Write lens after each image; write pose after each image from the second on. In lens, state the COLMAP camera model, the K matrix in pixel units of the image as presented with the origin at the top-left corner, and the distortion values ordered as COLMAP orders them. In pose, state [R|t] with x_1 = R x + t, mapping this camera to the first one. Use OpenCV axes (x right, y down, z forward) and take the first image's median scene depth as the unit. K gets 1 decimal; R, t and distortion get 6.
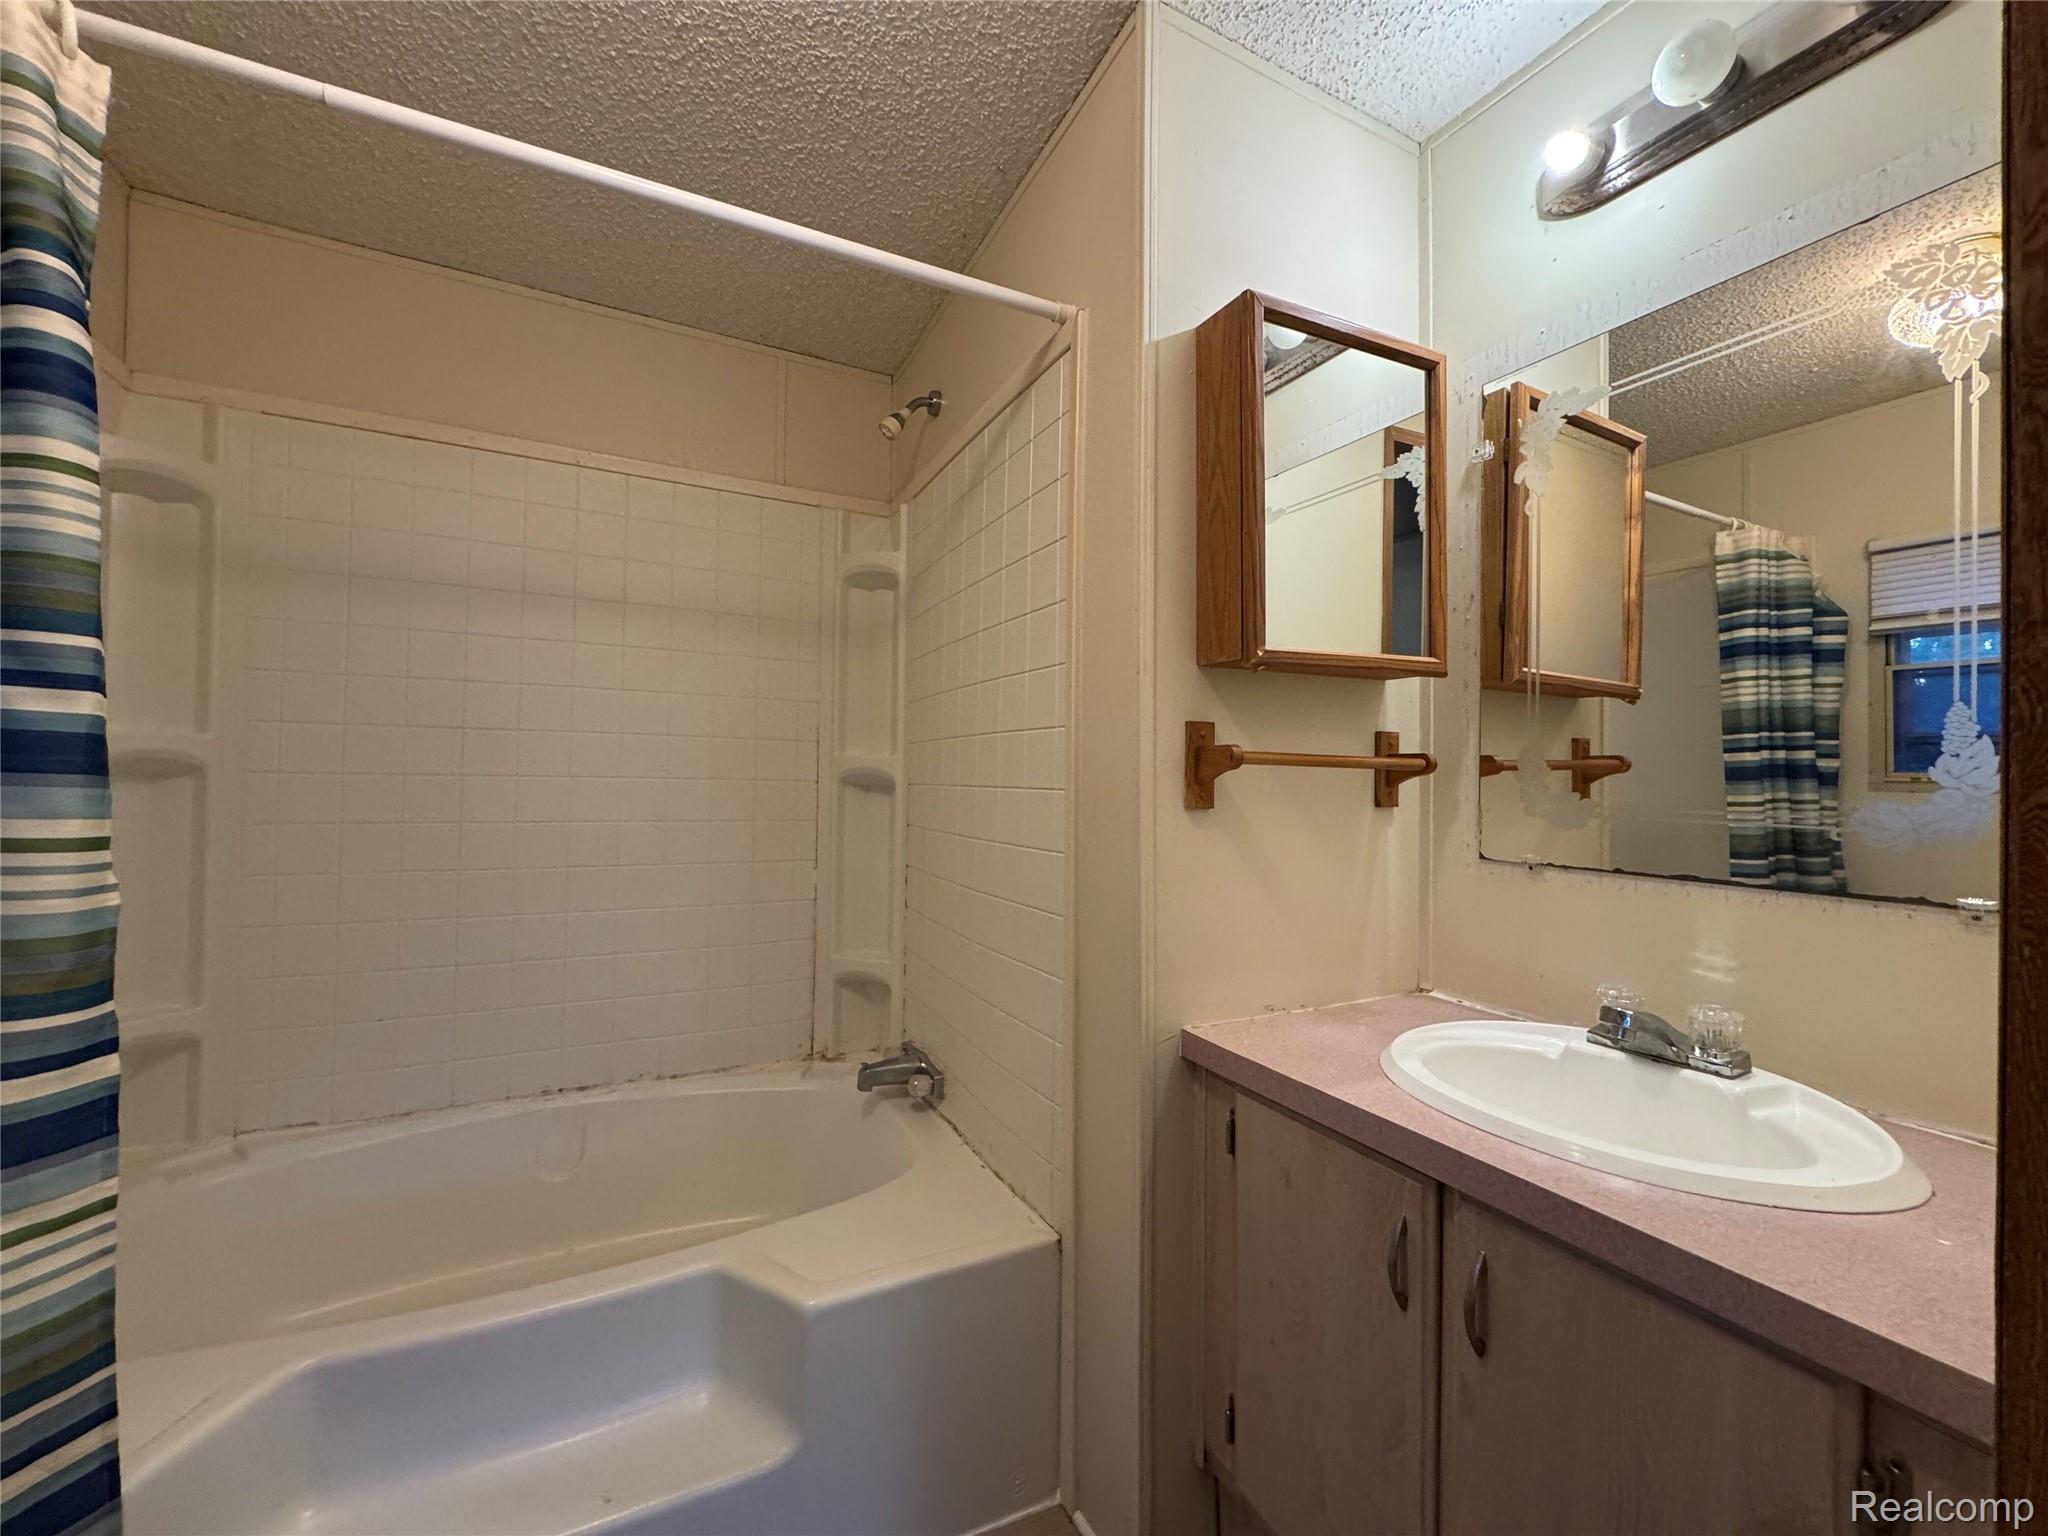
lens RADIAL K [[813.8, 0, 1024.0], [0, 813.8, 768.0], [0, 0, 1]] dist [-0.003426, -0.000025]
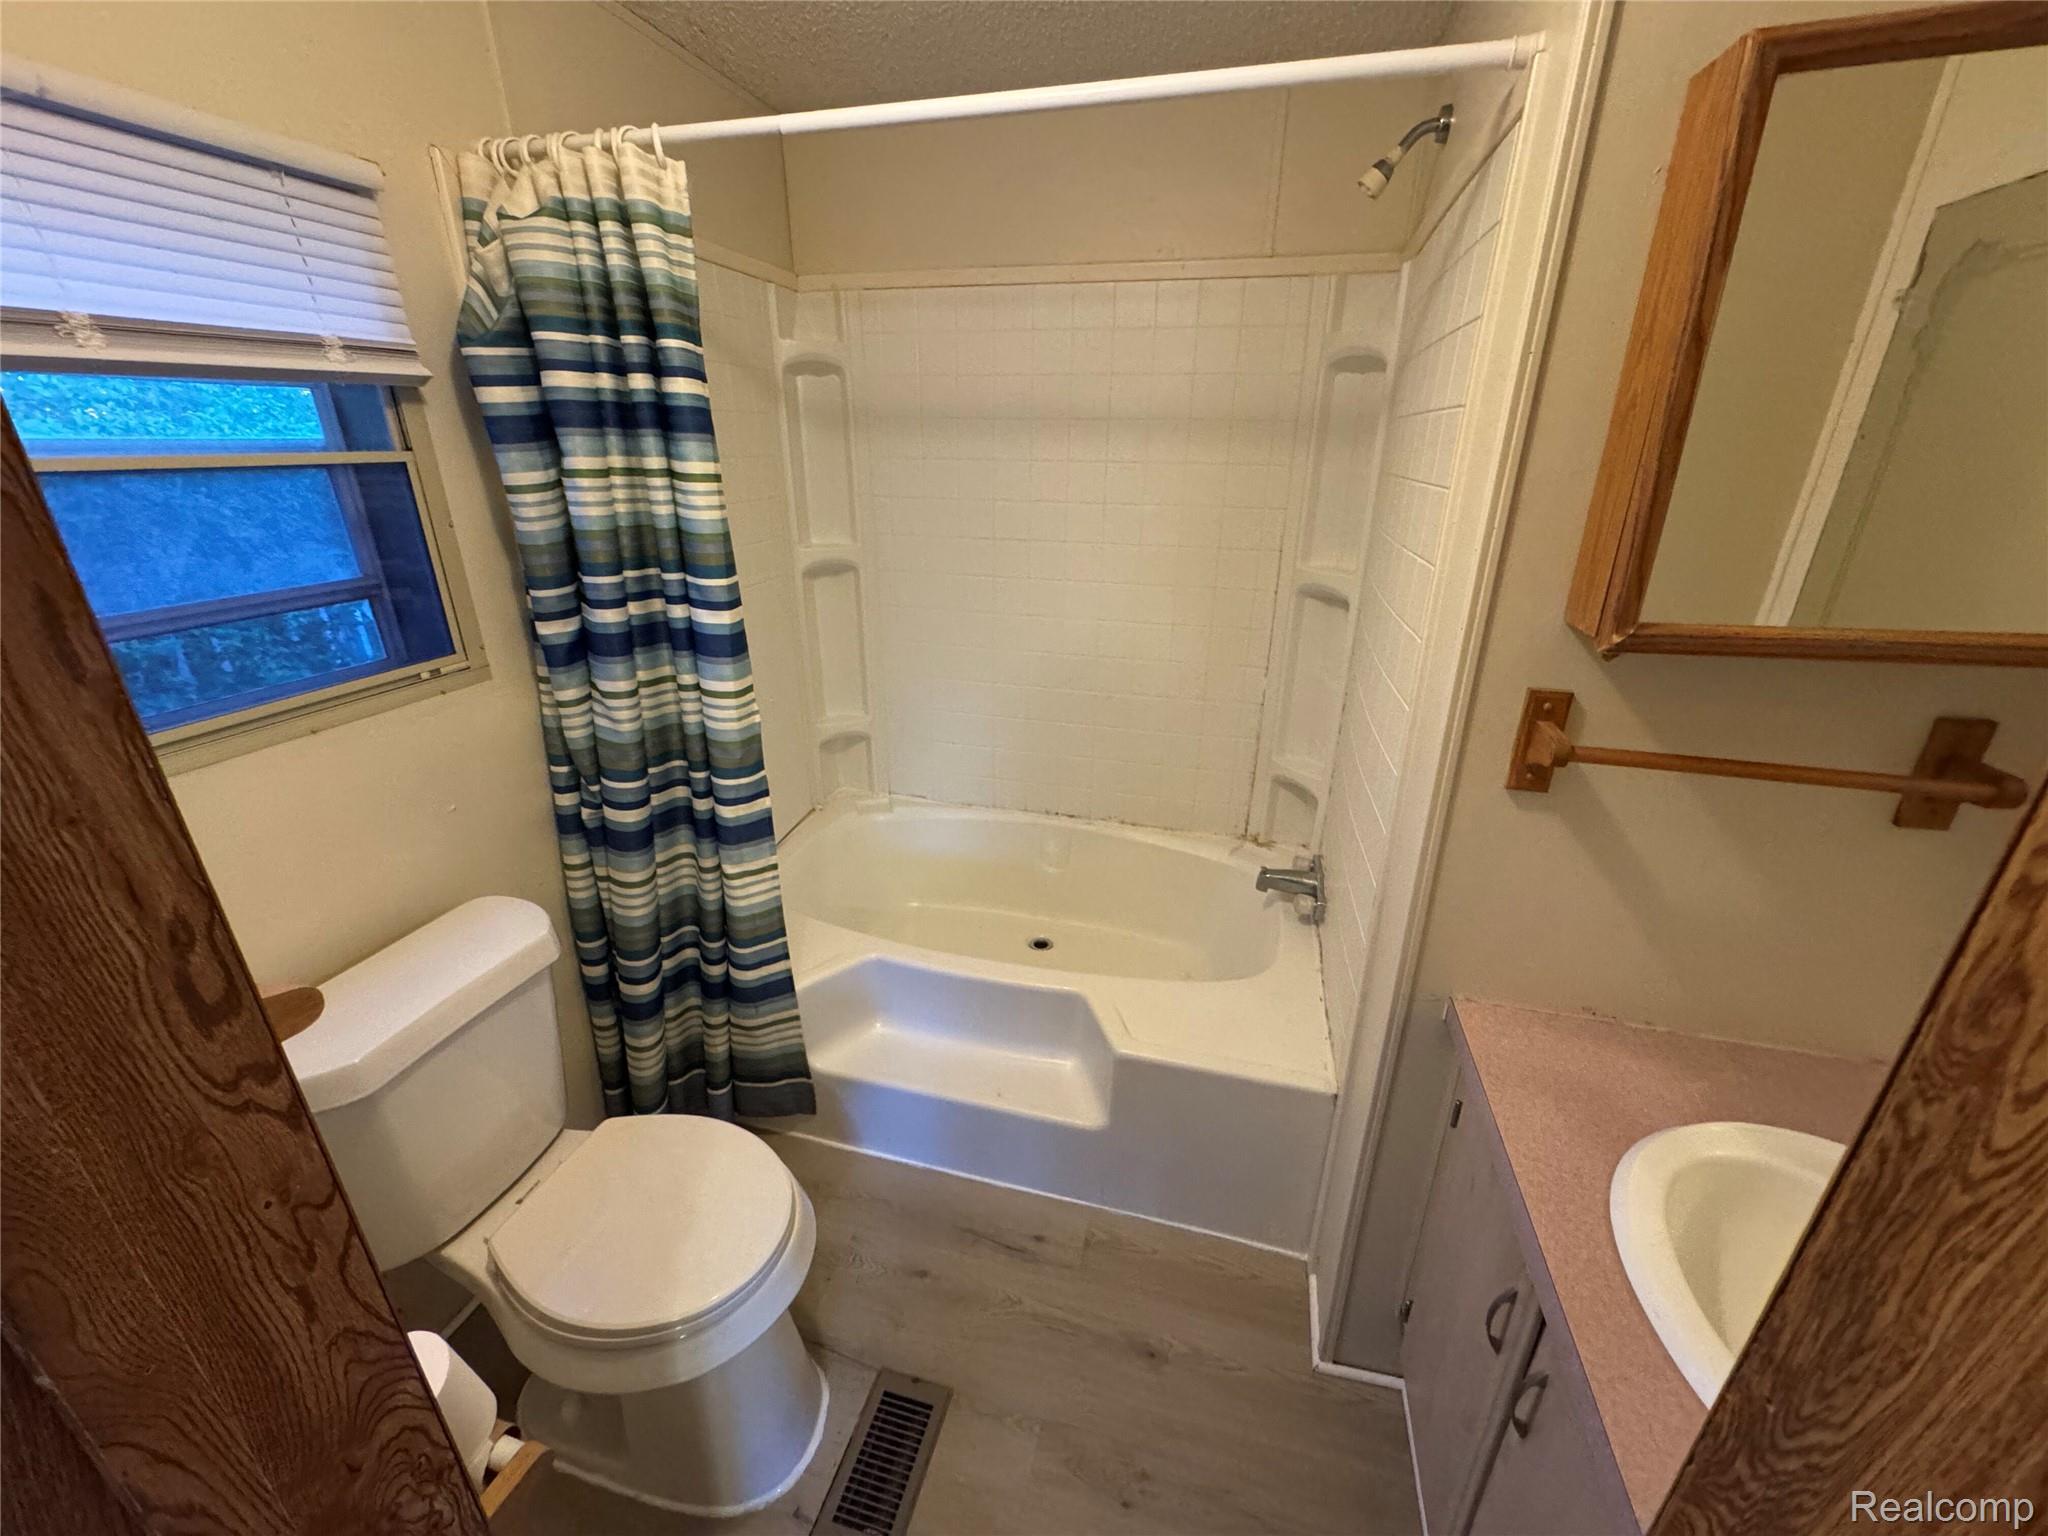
lens RADIAL K [[813.8, 0, 1024.0], [0, 813.8, 768.0], [0, 0, 1]] dist [-0.003426, -0.000025]
pose [[0.741956, 0.243277, -0.624754, 0.264707], [0.012602, 0.926620, 0.375789, -0.222867], [0.670330, -0.286692, 0.684445, 0.062284]]
